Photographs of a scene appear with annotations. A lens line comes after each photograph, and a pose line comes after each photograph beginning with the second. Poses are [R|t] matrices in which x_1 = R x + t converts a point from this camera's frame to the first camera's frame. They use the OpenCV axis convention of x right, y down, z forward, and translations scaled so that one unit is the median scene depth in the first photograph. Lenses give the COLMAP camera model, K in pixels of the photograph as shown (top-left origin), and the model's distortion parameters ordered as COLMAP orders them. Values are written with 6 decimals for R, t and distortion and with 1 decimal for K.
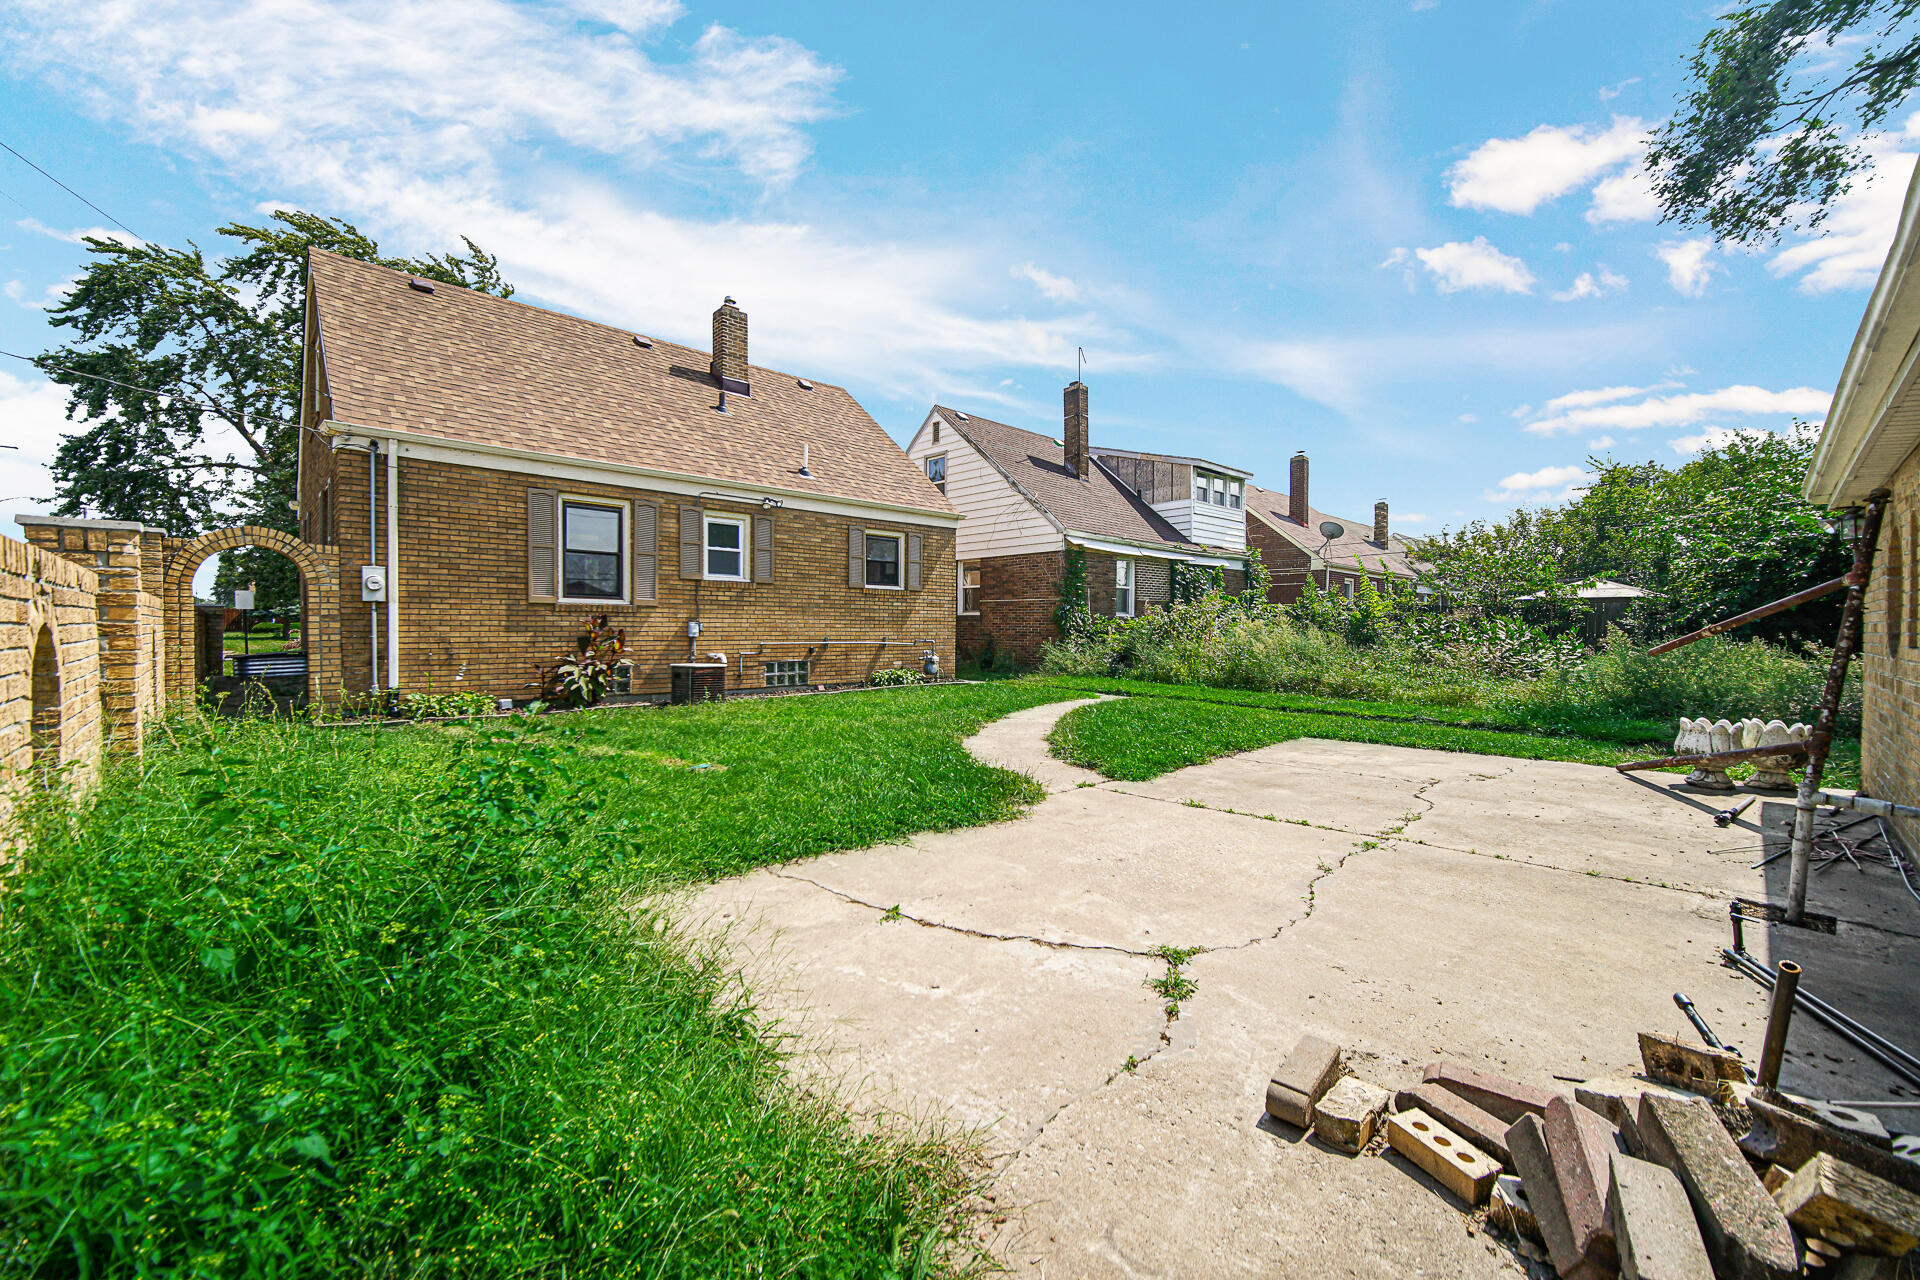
lens RADIAL K [[761.1, 0, 955.1], [0, 761.1, 632.7], [0, 0, 1]] dist [-0.002072, -0.000338]
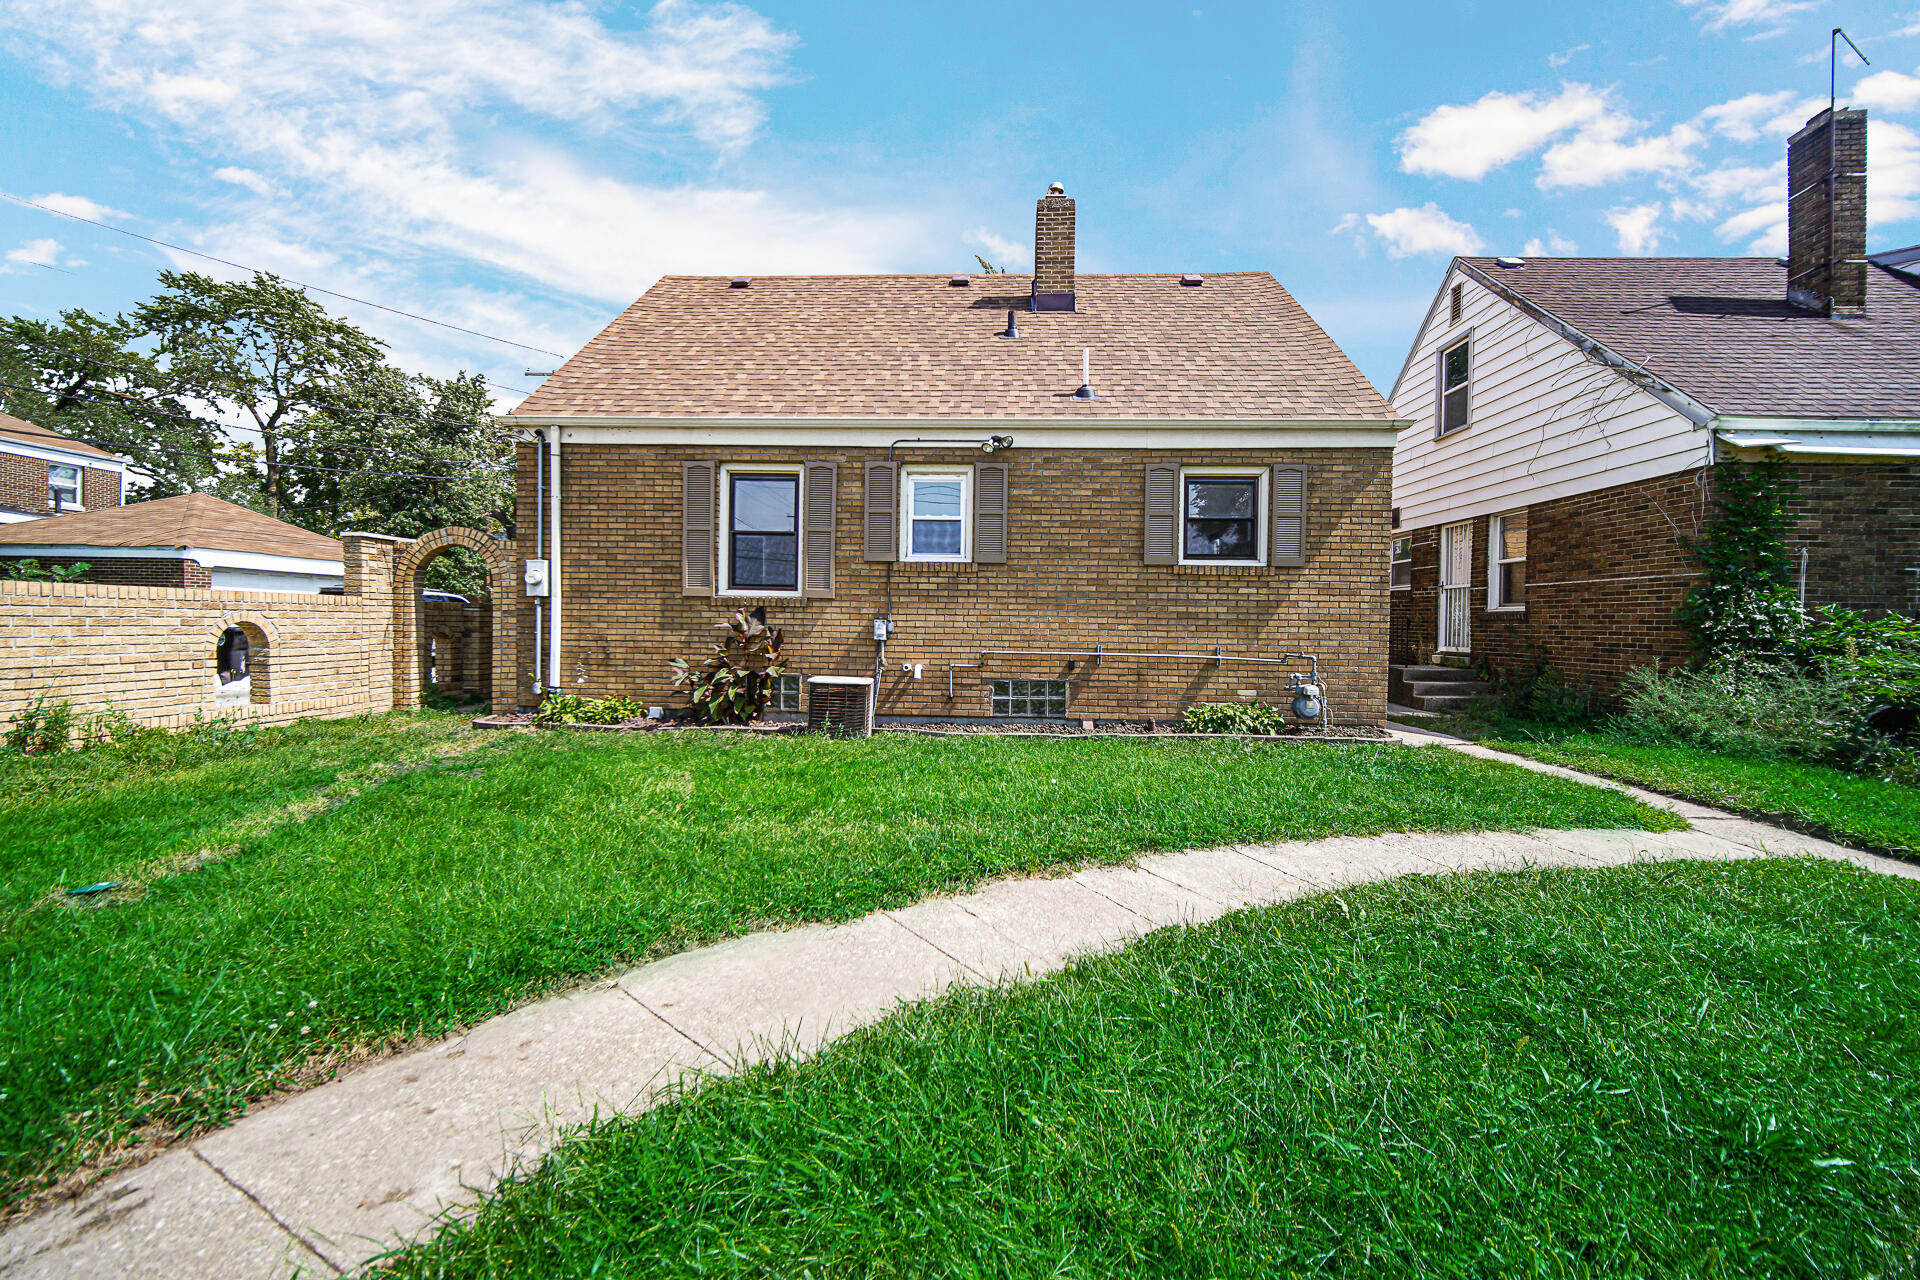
lens RADIAL K [[761.1, 0, 955.1], [0, 761.1, 632.7], [0, 0, 1]] dist [-0.002072, -0.000338]
pose [[0.694191, 0.013803, -0.719659, 0.202279], [-0.016551, 0.999858, 0.003212, -0.004529], [0.719601, 0.009681, 0.694321, 0.474916]]
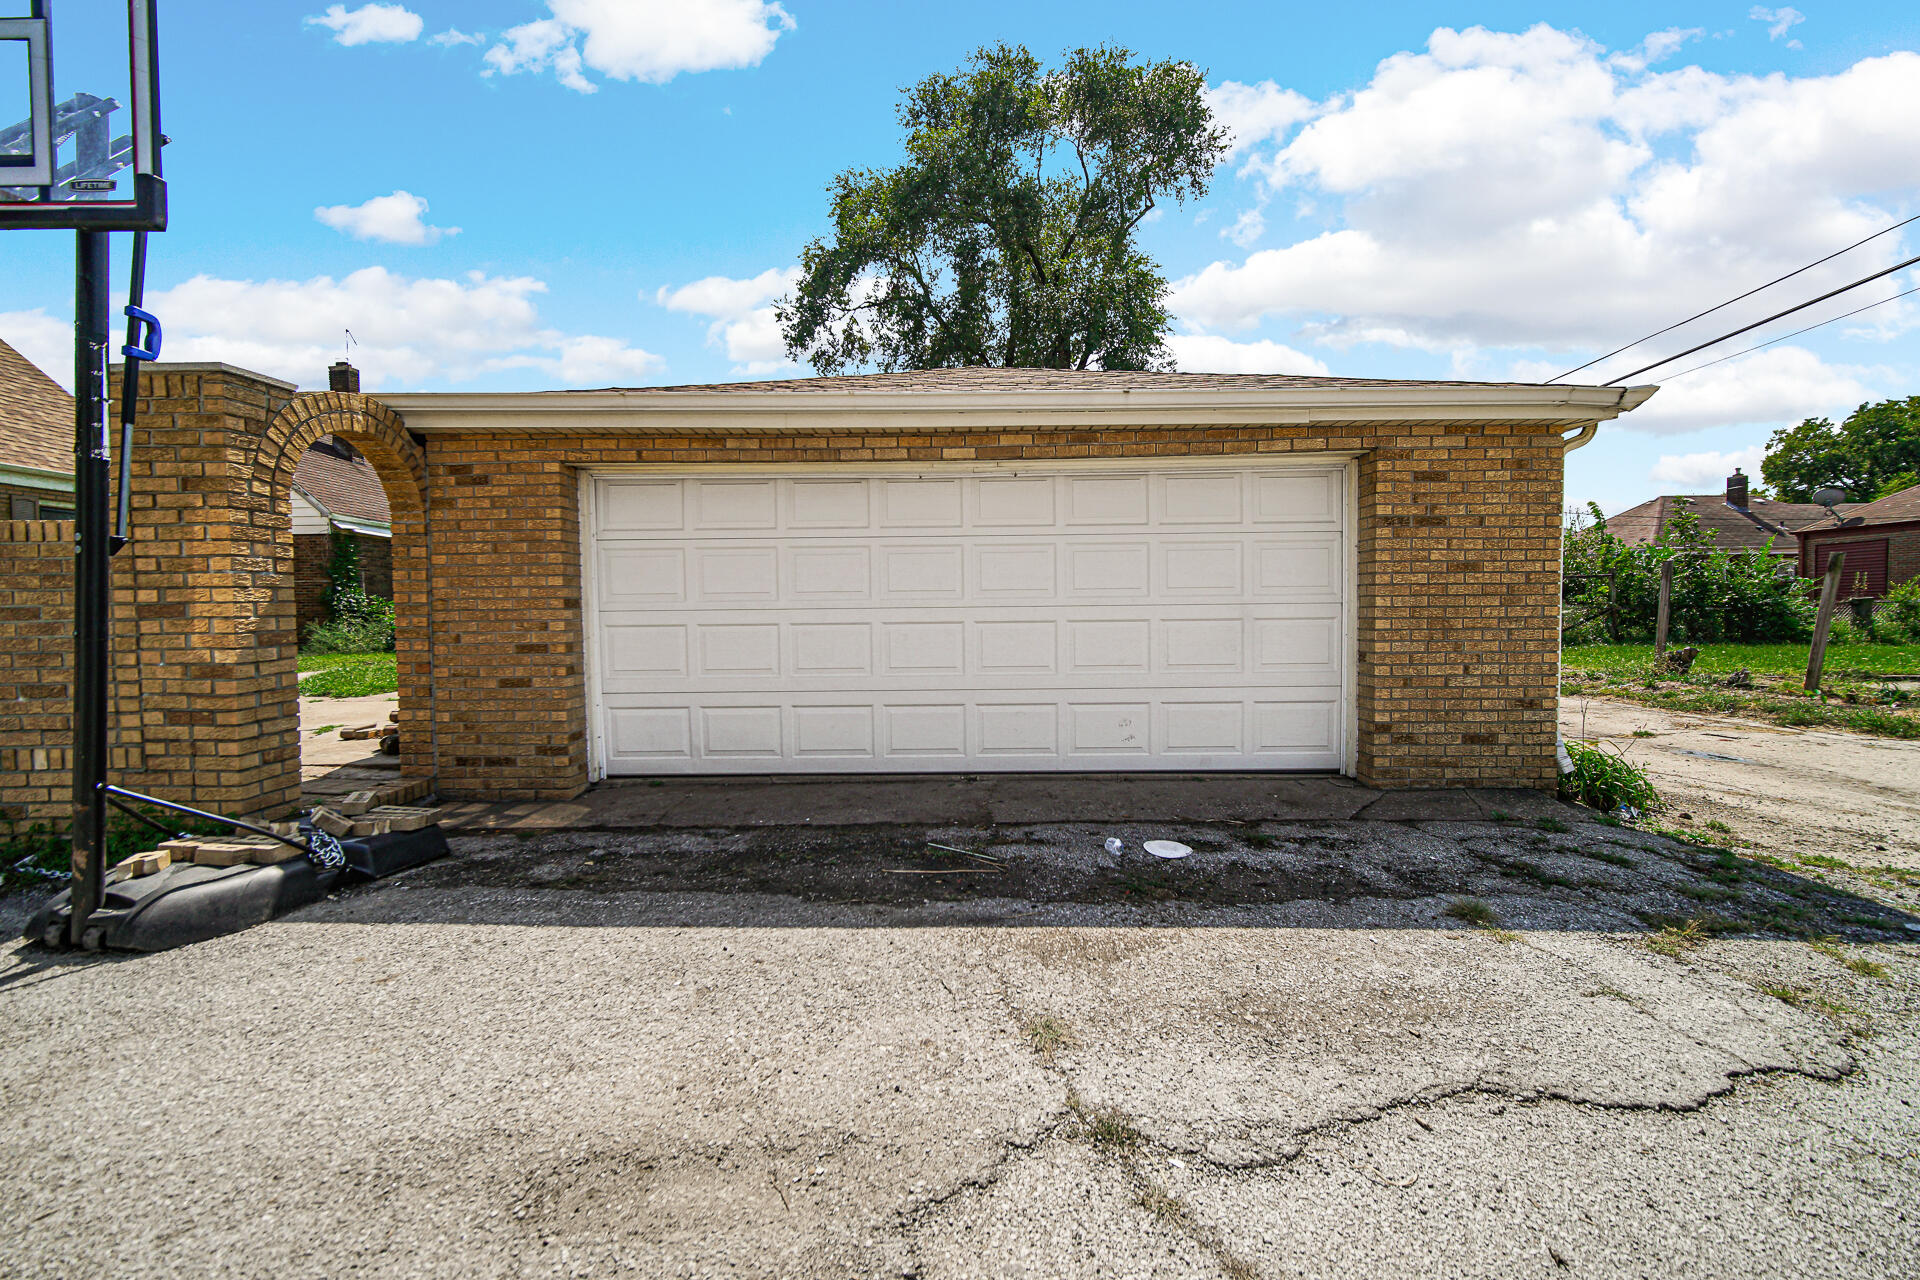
lens RADIAL K [[761.1, 0, 955.1], [0, 761.1, 632.7], [0, 0, 1]] dist [-0.002072, -0.000338]
pose [[0.698260, -0.033518, 0.715059, -0.008050], [0.018487, 0.999414, 0.028794, 0.015107], [-0.715605, -0.006886, 0.698471, -0.421012]]
